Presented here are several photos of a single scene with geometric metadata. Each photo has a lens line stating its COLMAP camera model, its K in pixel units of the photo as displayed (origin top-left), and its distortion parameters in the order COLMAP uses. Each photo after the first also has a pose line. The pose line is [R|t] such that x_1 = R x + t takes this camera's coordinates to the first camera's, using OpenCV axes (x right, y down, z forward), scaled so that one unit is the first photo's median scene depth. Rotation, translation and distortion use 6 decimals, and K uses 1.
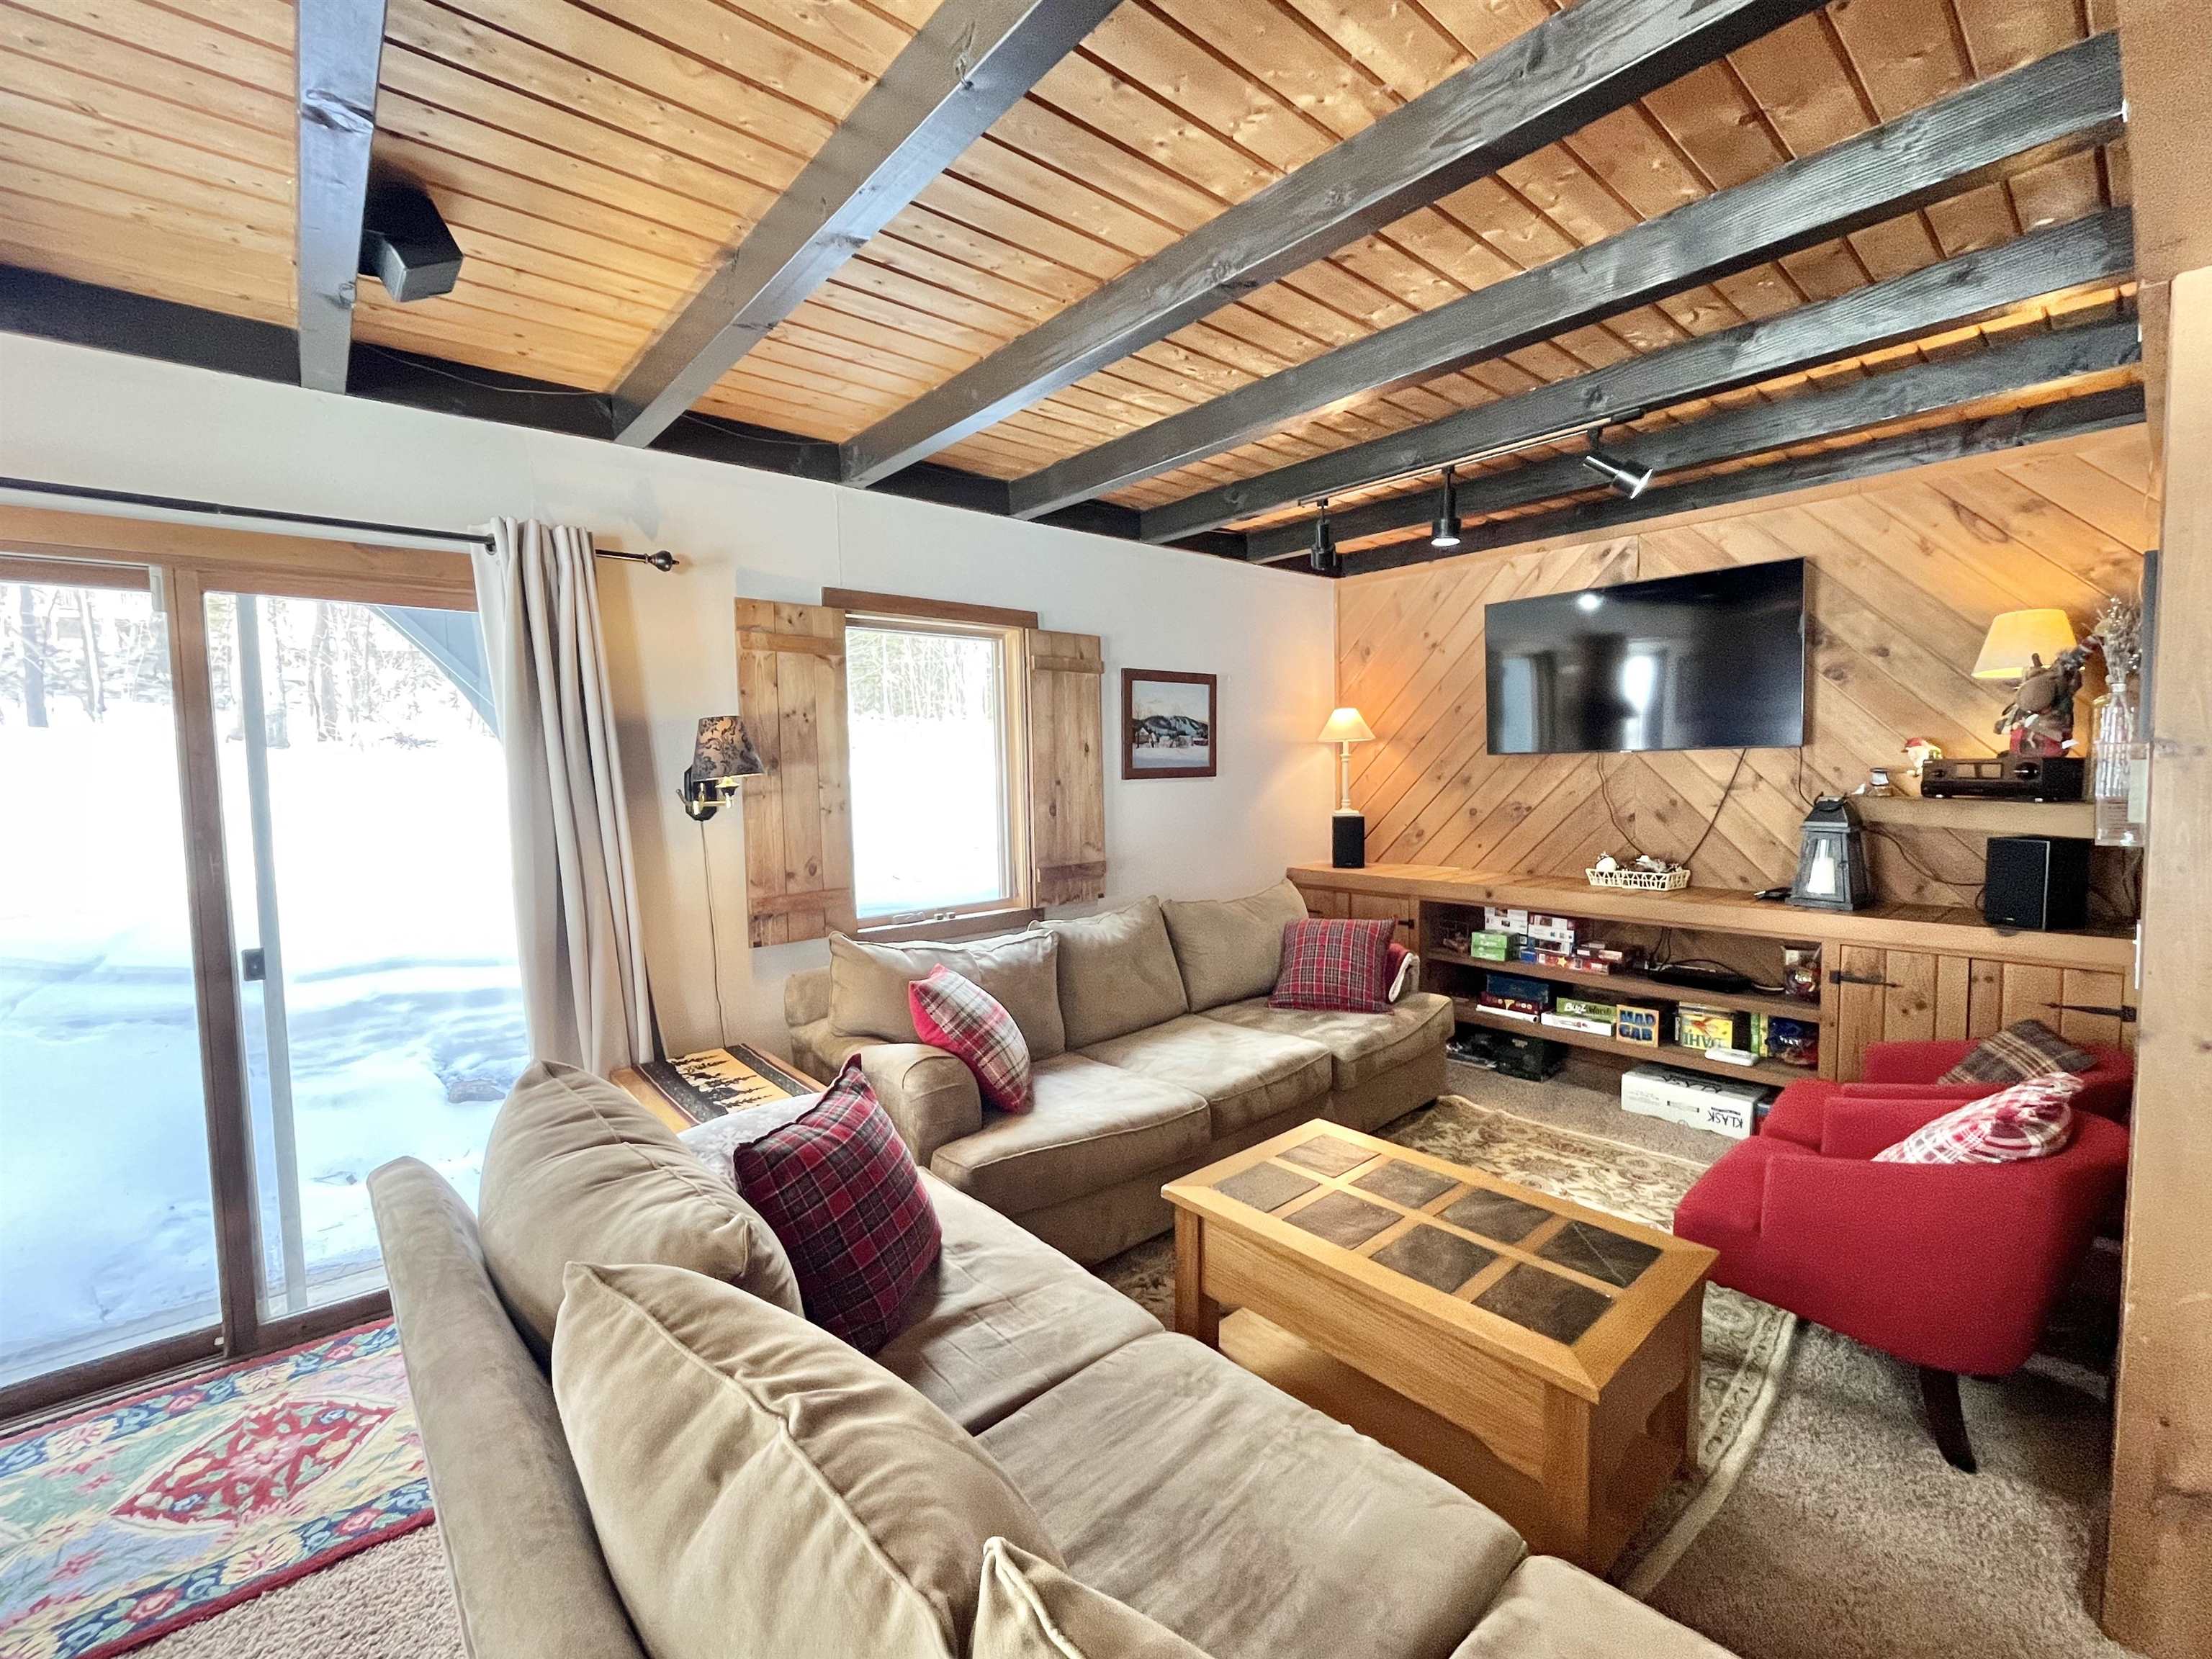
lens RADIAL K [[930.7, 0, 1106.0], [0, 930.7, 829.5], [0, 0, 1]] dist [-0.003751, -0.000520]
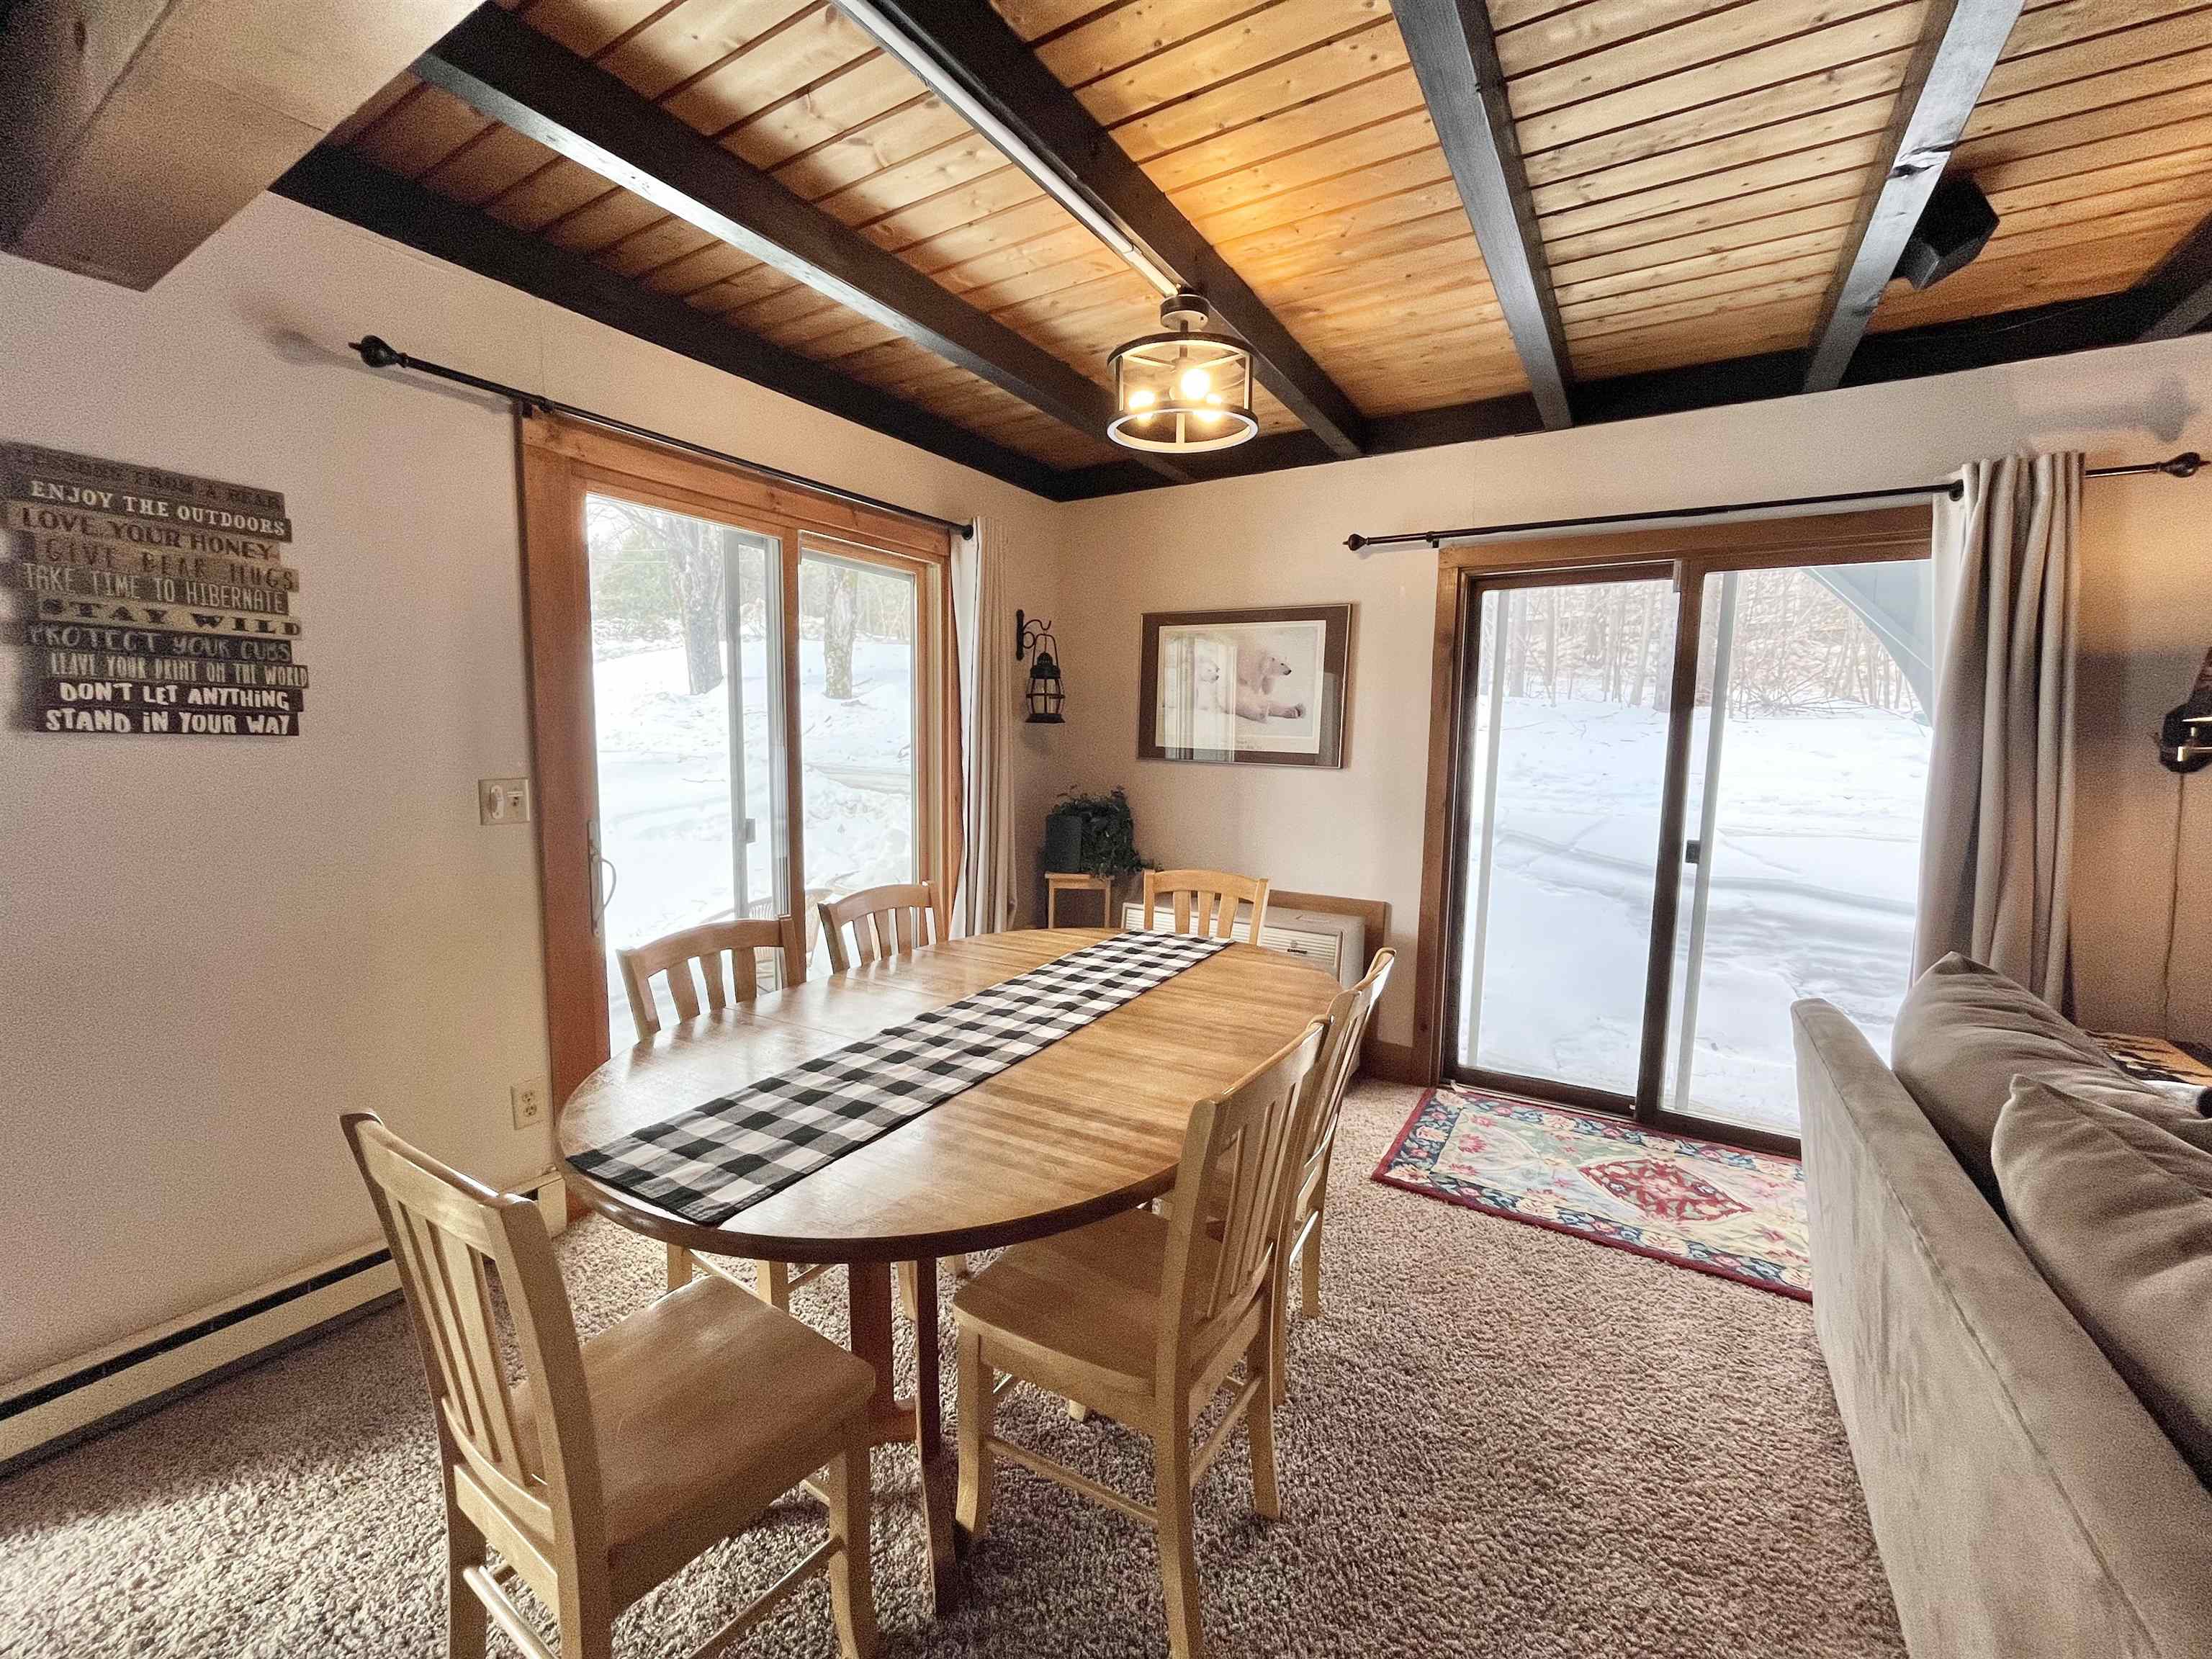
lens RADIAL K [[900.2, 0, 1106.0], [0, 900.2, 829.5], [0, 0, 1]] dist [-0.002310, -0.000637]
pose [[0.300639, 0.123062, -0.945765, 0.037185], [-0.088364, 0.990969, 0.100855, 0.038401], [0.949636, 0.053250, 0.308798, -0.143114]]
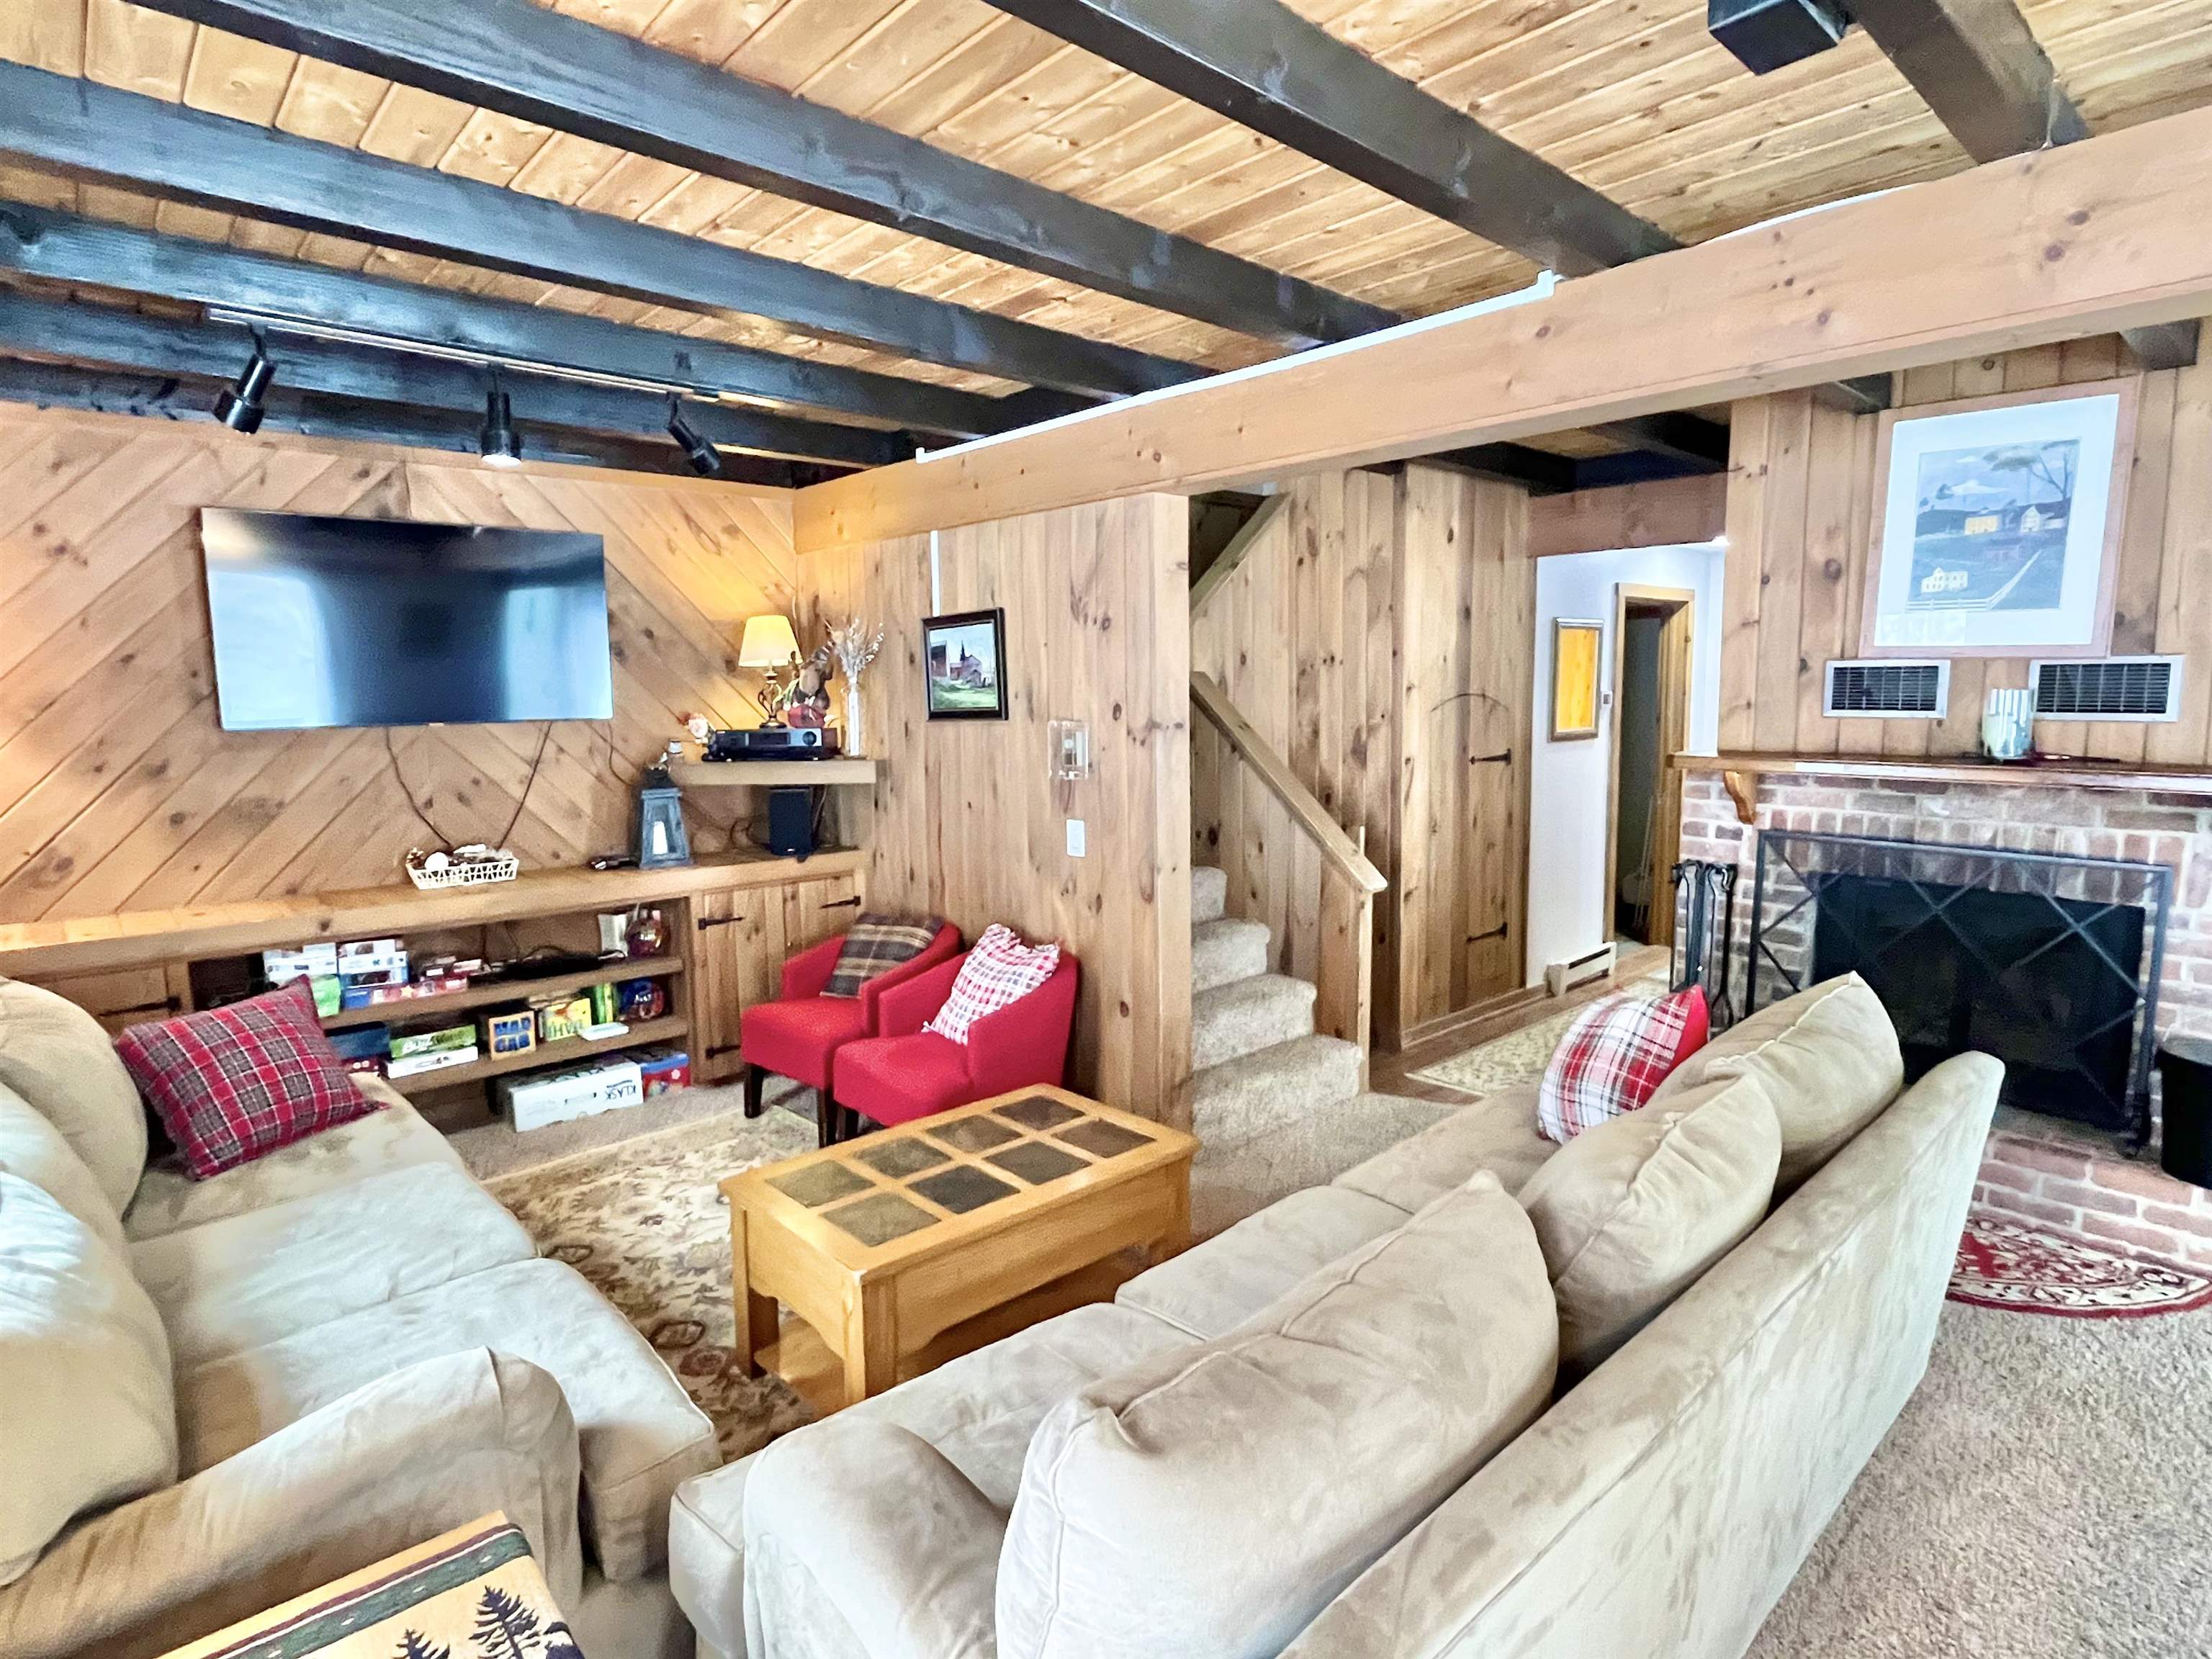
lens RADIAL K [[1165.7, 0, 1106.0], [0, 1165.7, 829.5], [0, 0, 1]] dist [0.000305, 0.000390]
pose [[-0.020220, -0.100102, 0.994772, -0.553185], [0.081147, 0.991528, 0.101425, -0.052388], [-0.996497, 0.082773, -0.011925, 0.458855]]
